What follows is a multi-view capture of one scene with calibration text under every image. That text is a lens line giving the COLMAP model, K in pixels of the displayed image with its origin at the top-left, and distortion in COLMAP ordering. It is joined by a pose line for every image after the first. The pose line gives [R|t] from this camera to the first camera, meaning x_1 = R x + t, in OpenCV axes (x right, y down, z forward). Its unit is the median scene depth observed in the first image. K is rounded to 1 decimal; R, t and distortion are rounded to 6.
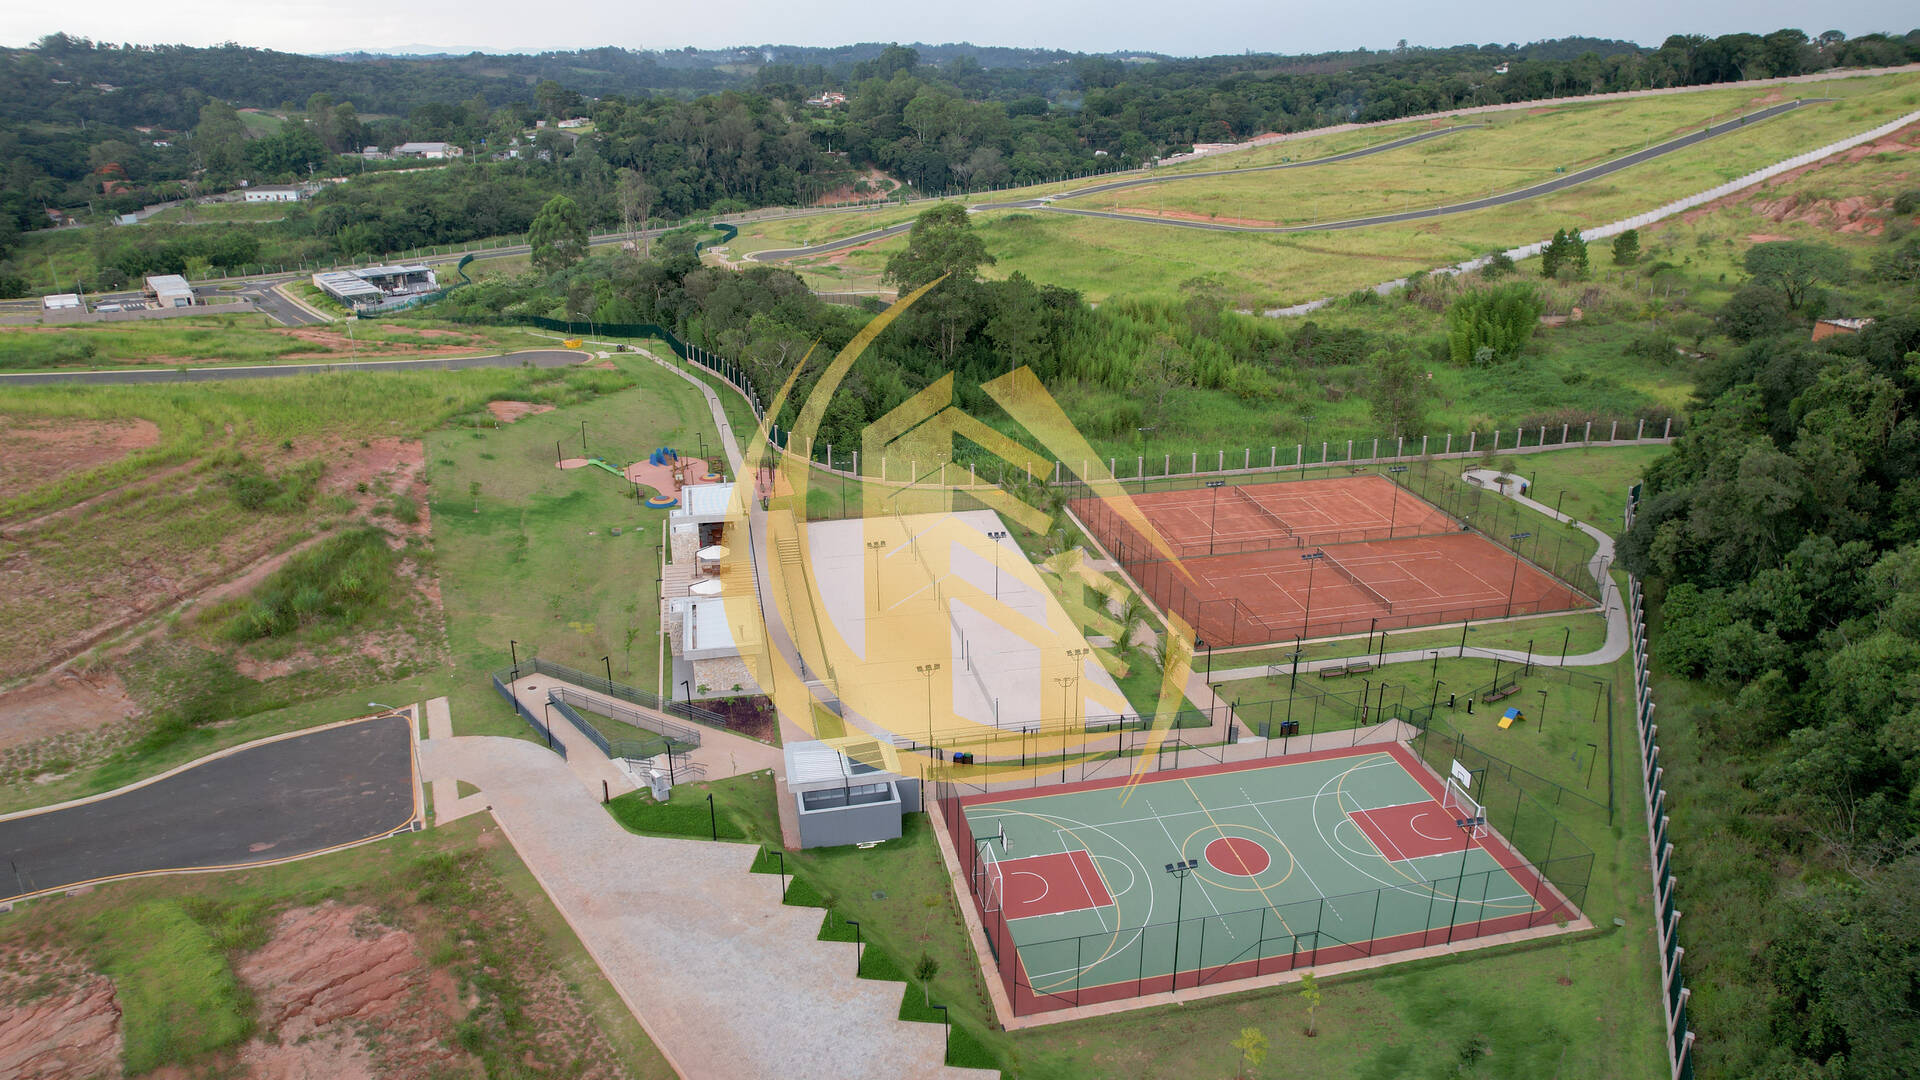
lens RADIAL K [[1227.7, 0, 968.4], [0, 1227.7, 541.3], [0, 0, 1]] dist [-0.083227, 0.072322]
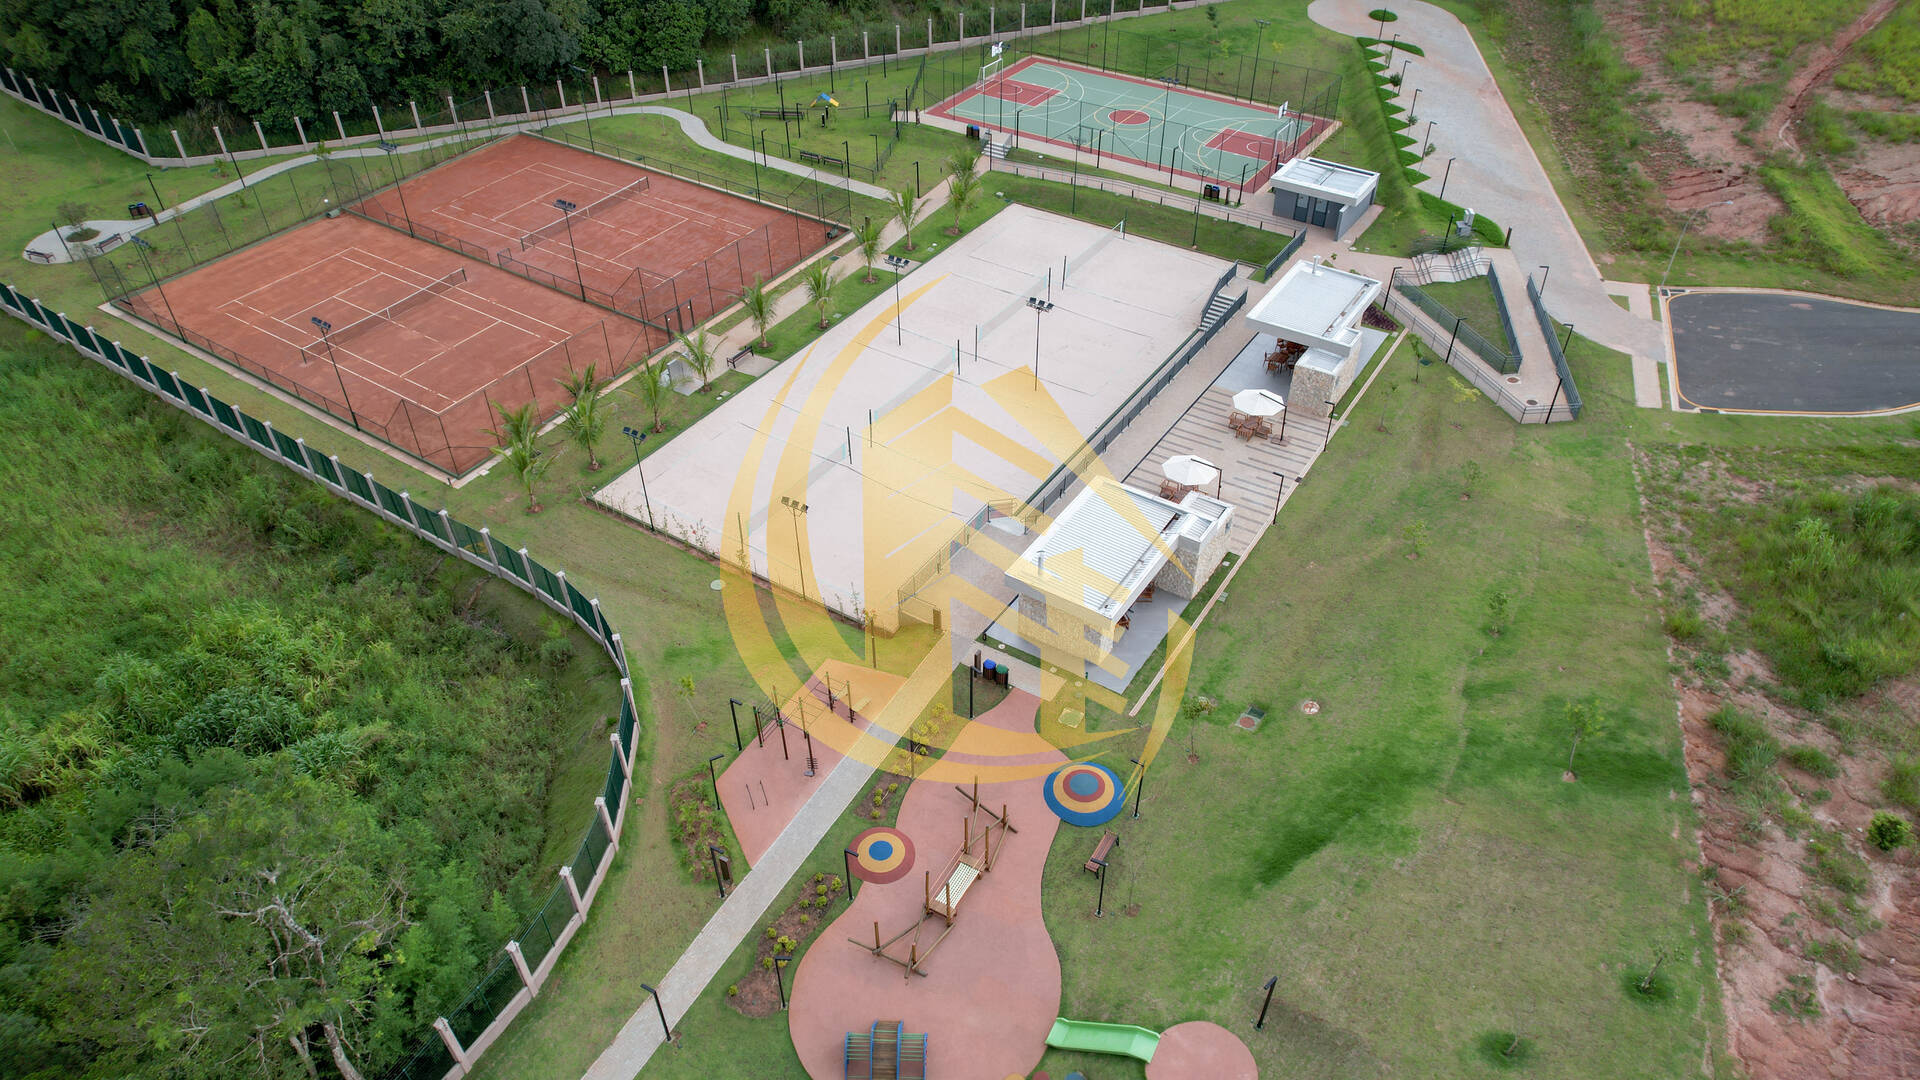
lens RADIAL K [[1227.7, 0, 973.6], [0, 1227.7, 546.1], [0, 0, 1]] dist [-0.083227, 0.072322]
pose [[-0.704751, -0.456971, 0.542681, -0.640726], [0.258245, 0.547213, 0.796157, -0.637751], [-0.660784, 0.701238, -0.267639, 1.692854]]
